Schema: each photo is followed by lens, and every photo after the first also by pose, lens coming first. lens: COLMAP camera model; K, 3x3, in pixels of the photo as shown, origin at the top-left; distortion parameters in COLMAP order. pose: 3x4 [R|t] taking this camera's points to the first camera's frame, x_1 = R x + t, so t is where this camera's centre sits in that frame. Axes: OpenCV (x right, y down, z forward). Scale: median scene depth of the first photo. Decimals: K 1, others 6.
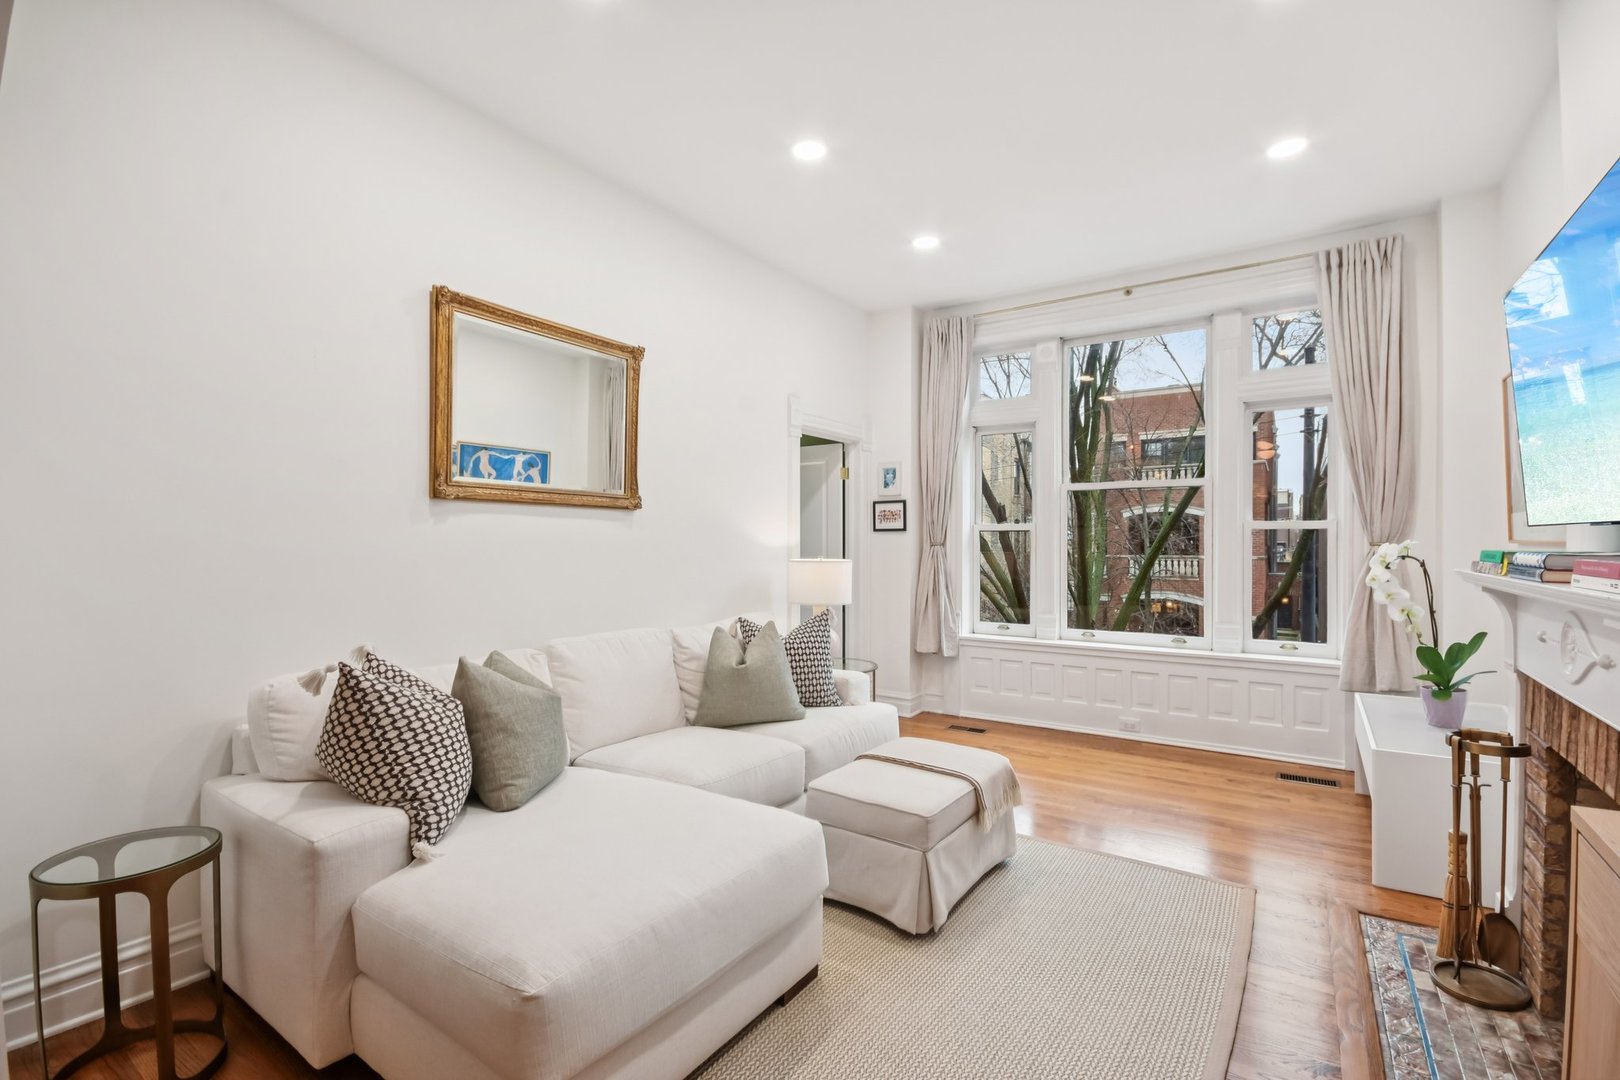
lens RADIAL K [[717.0, 0, 823.5], [0, 717.0, 539.2], [0, 0, 1]] dist [0.002268, 0.000089]
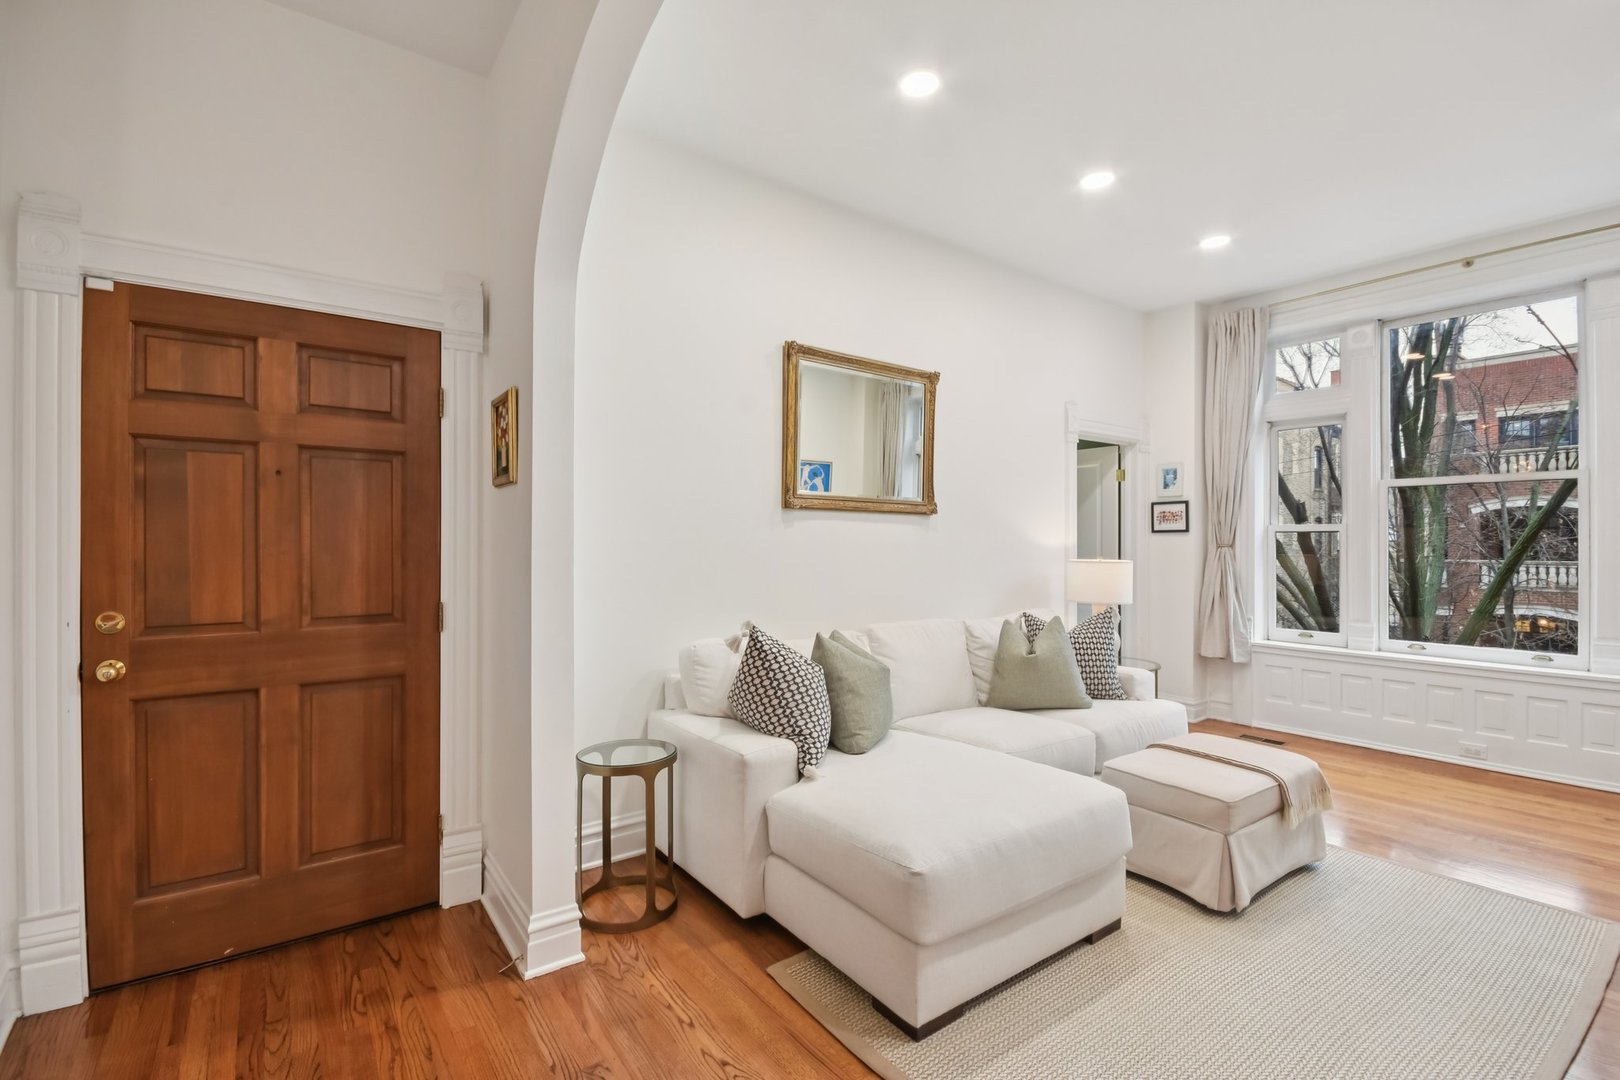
lens RADIAL K [[717.0, 0, 823.5], [0, 717.0, 539.2], [0, 0, 1]] dist [0.002268, 0.000089]
pose [[0.943186, -0.000905, -0.332263, -0.049476], [0.000219, 0.999998, -0.002104, 0.000006], [0.332264, 0.001912, 0.943184, -0.147851]]
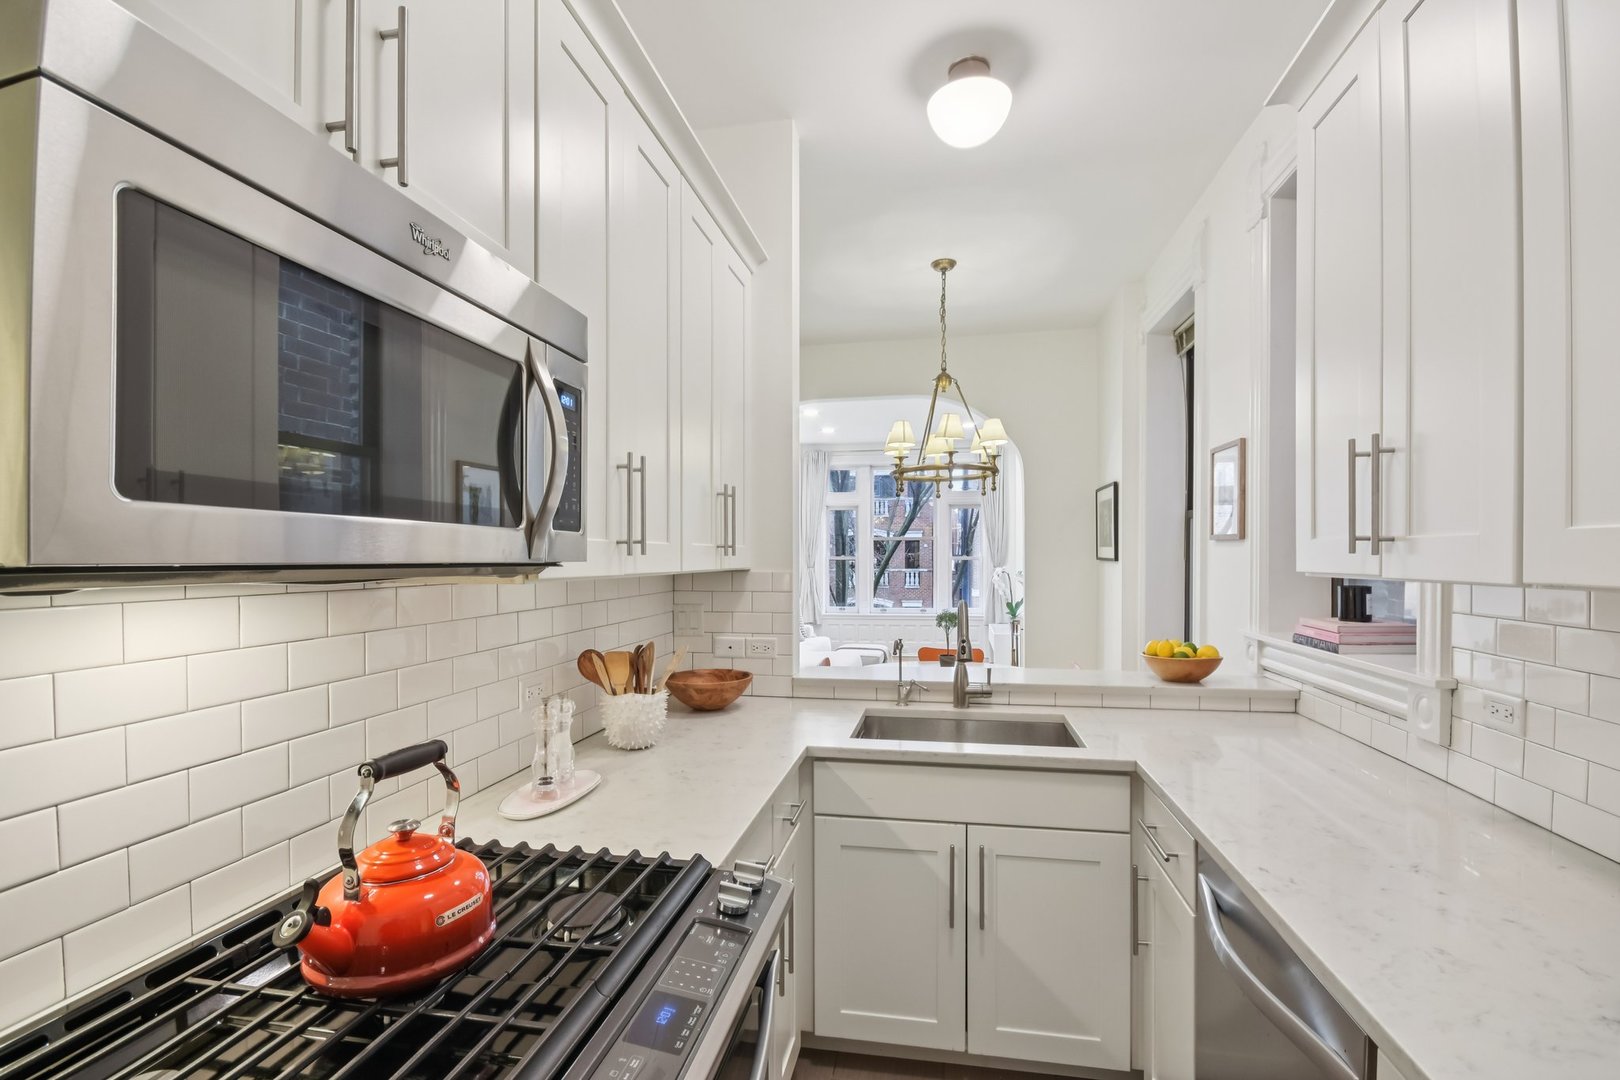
lens RADIAL K [[717.0, 0, 823.5], [0, 717.0, 539.2], [0, 0, 1]] dist [0.002268, 0.000089]
pose [[0.913665, 0.007302, 0.406402, -0.988683], [0.000454, 0.999820, -0.018986, -0.051225], [-0.406468, 0.017531, 0.913497, -1.296835]]
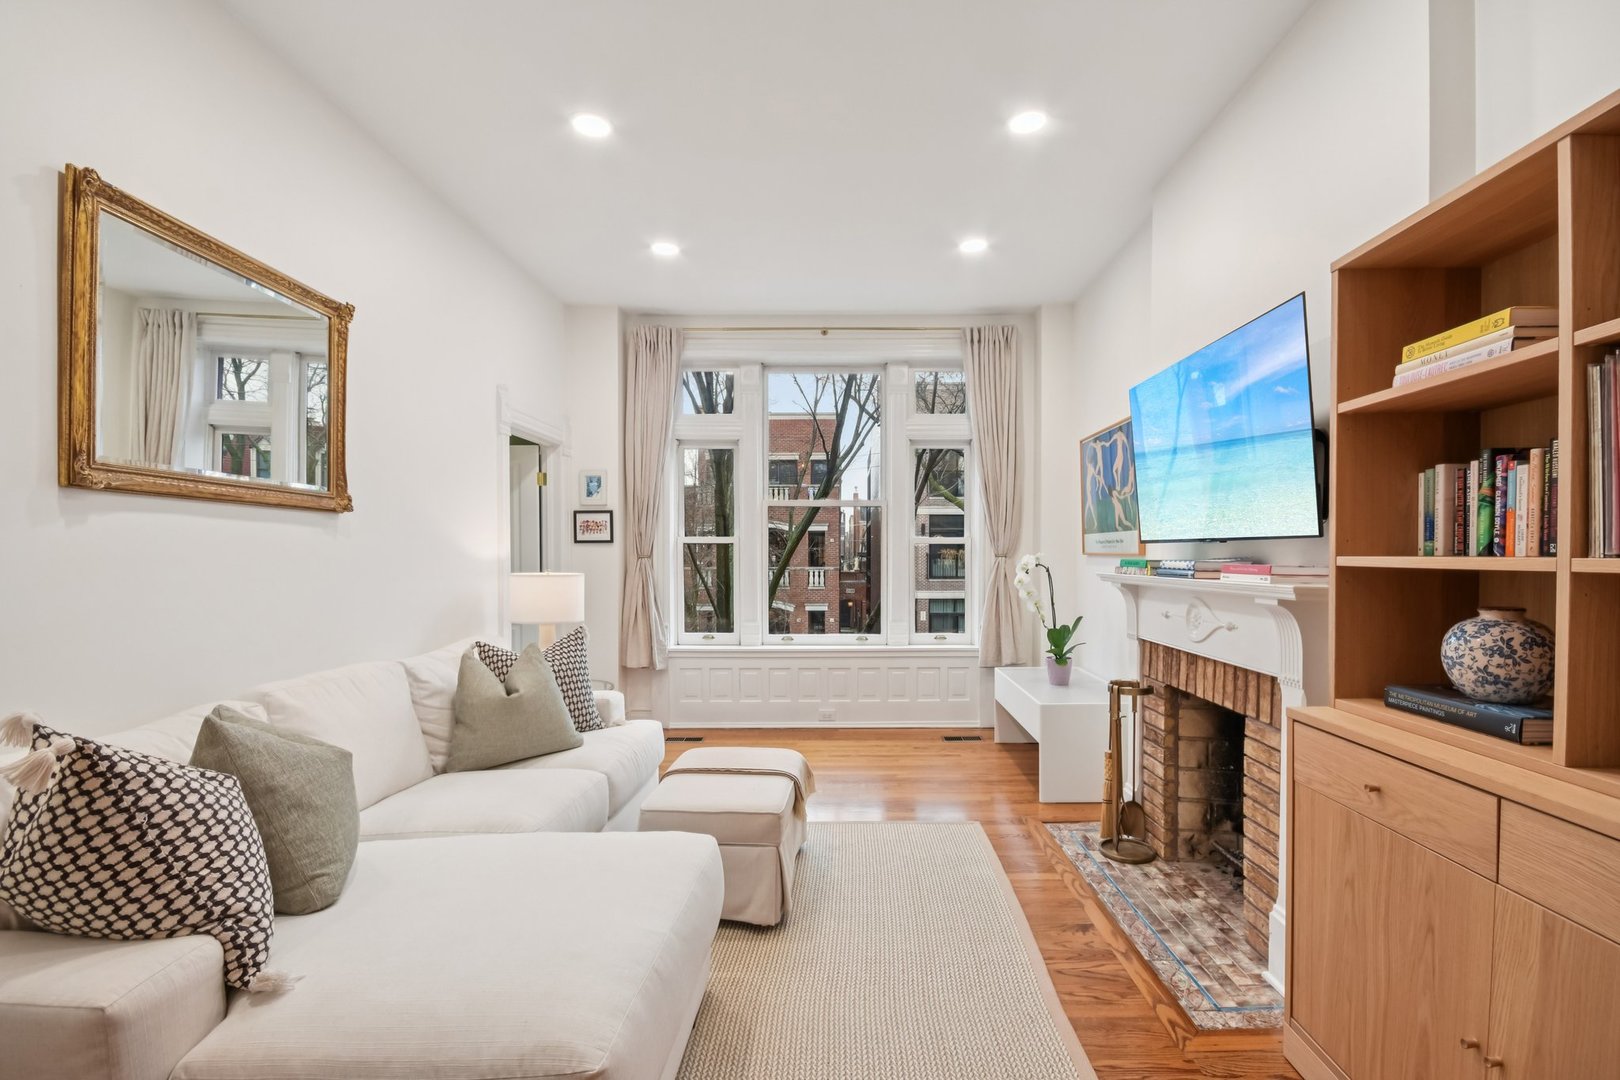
lens RADIAL K [[721.3, 0, 832.8], [0, 721.3, 567.8], [0, 0, 1]] dist [0.017471, -0.015931]
pose [[0.840198, -0.010202, 0.542184, -0.266361], [-0.001317, 0.999782, 0.020852, 0.002067], [-0.542278, -0.018234, 0.840001, 0.050551]]
